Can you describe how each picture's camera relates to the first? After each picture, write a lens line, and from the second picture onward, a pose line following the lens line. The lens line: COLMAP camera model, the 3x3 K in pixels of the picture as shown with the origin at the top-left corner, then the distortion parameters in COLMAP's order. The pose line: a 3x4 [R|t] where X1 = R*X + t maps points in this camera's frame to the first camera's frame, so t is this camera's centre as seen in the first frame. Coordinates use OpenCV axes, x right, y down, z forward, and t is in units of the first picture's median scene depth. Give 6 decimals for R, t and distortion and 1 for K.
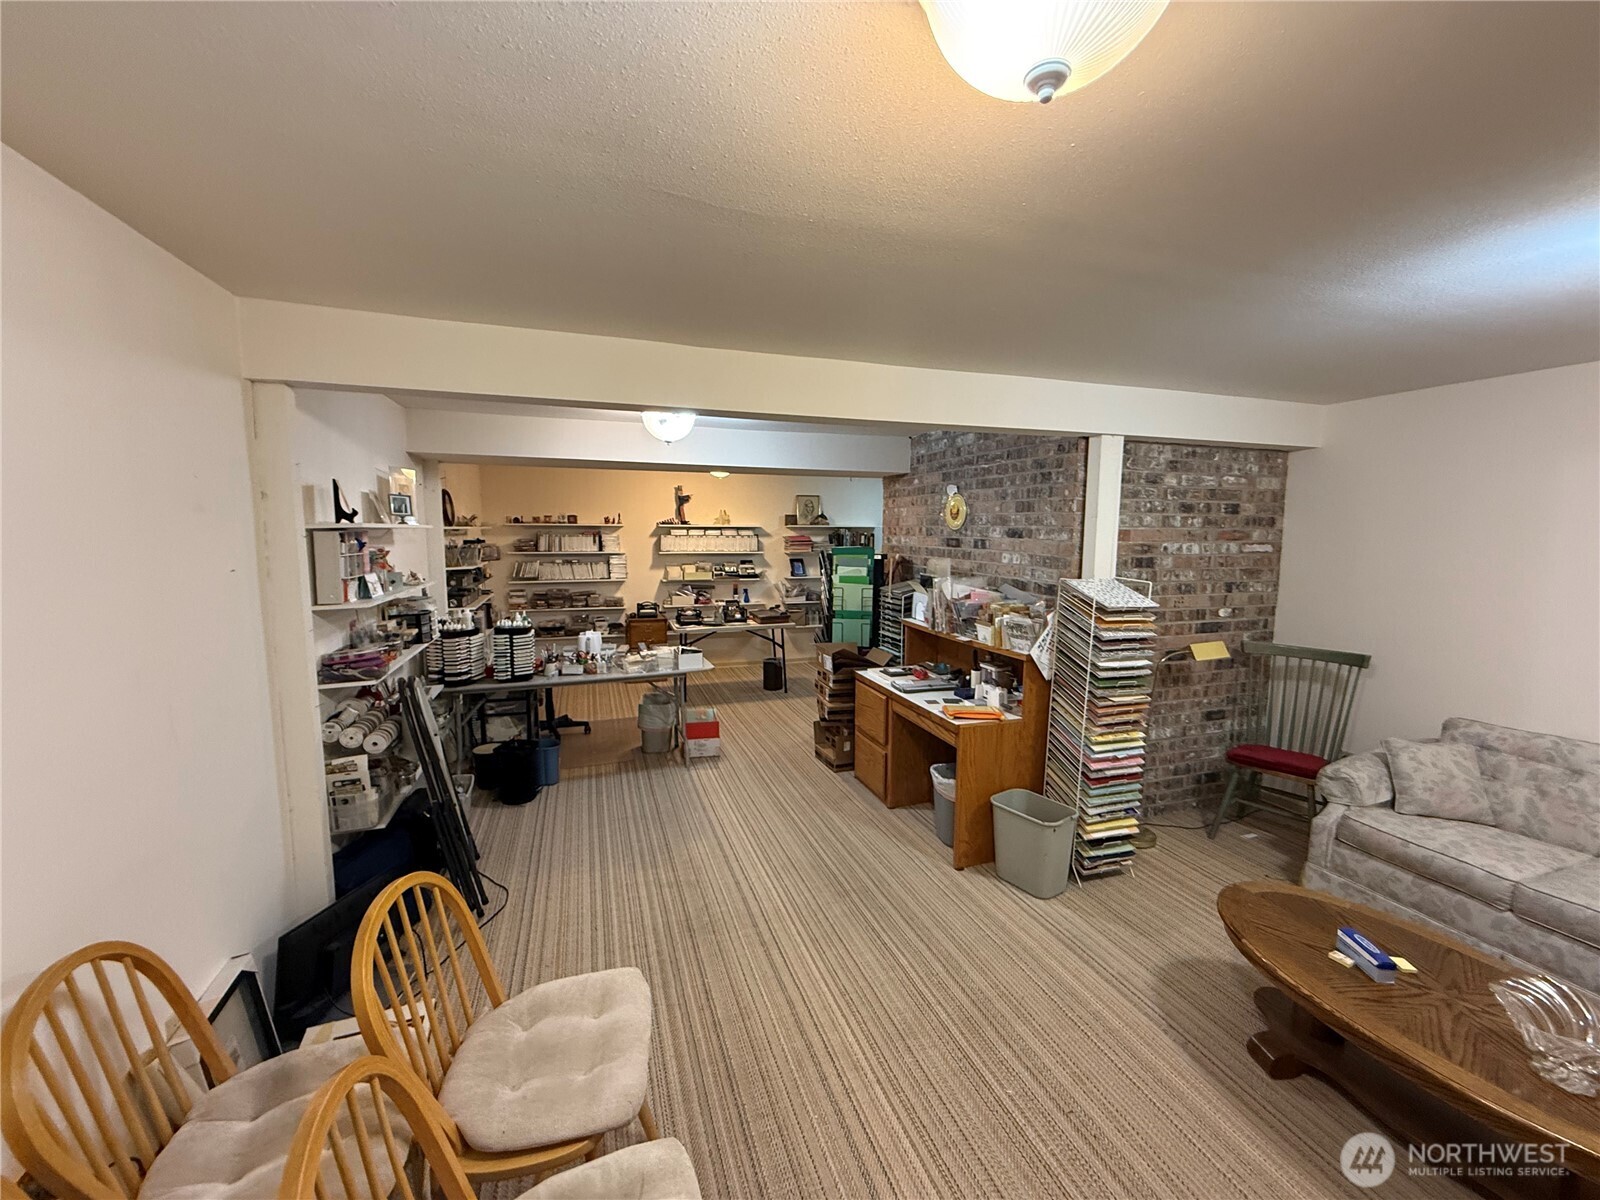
lens RADIAL K [[640.8, 0, 799.8], [0, 640.8, 600.6], [0, 0, 1]] dist [-0.000224, 0.000250]
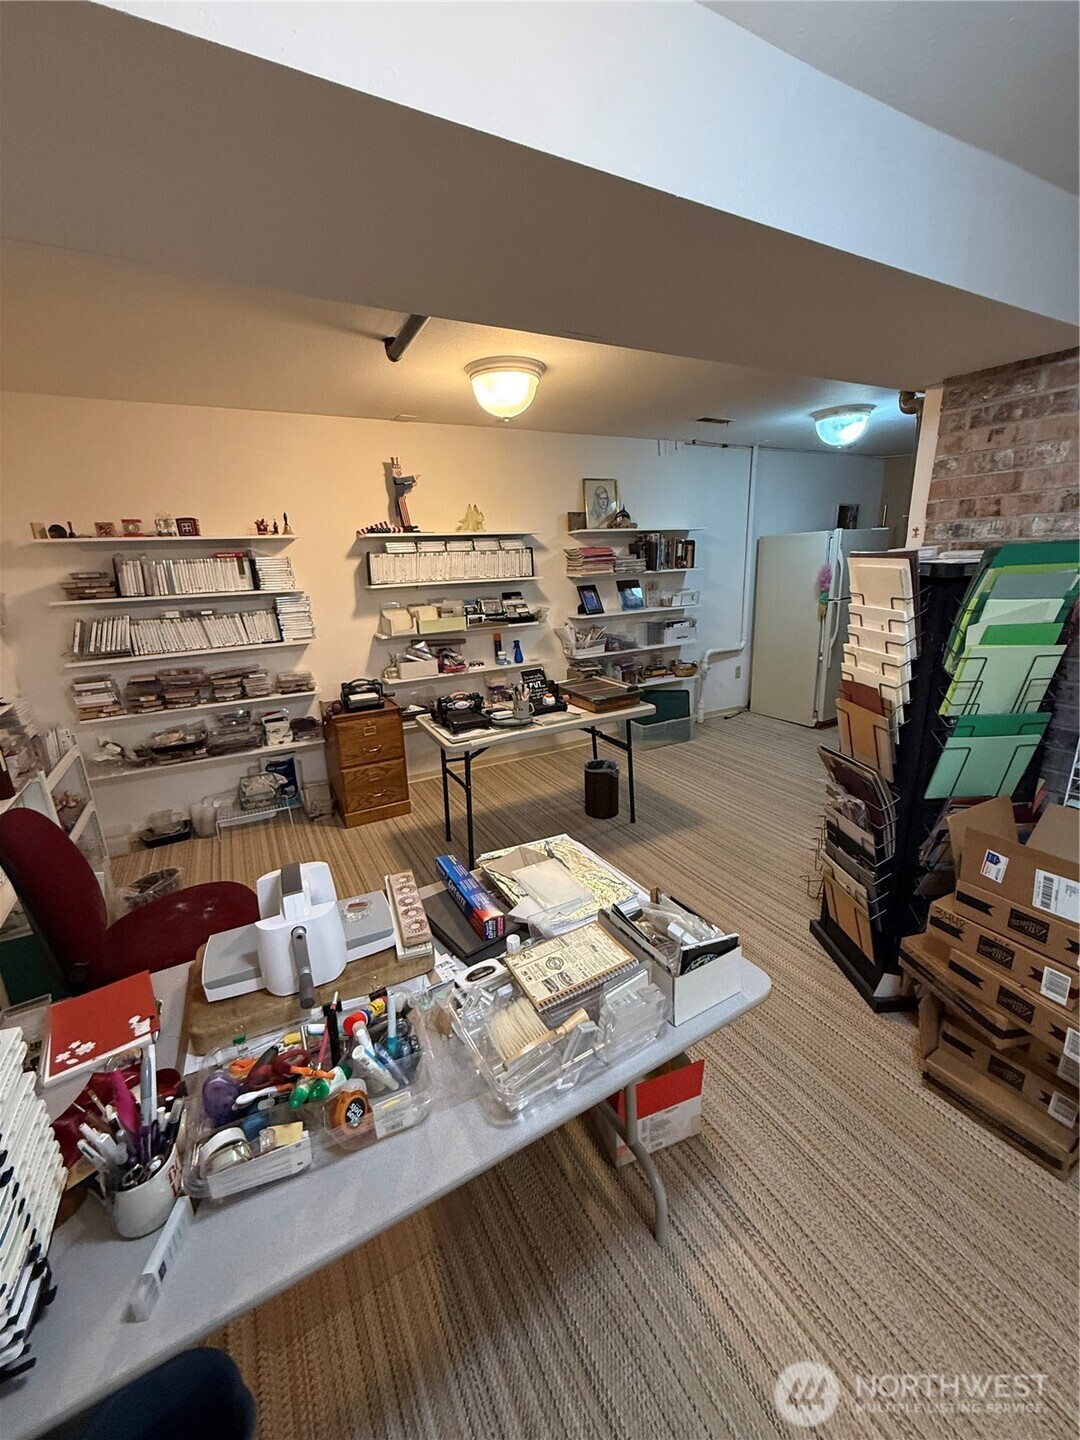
lens RADIAL K [[576.7, 0, 538.3], [0, 576.7, 718.2], [0, 0, 1]] dist [-0.000224, 0.000250]
pose [[0.984089, -0.086796, 0.155035, -0.162435], [0.060386, 0.984006, 0.167587, -0.037931], [-0.167102, -0.155558, 0.973591, 0.475145]]
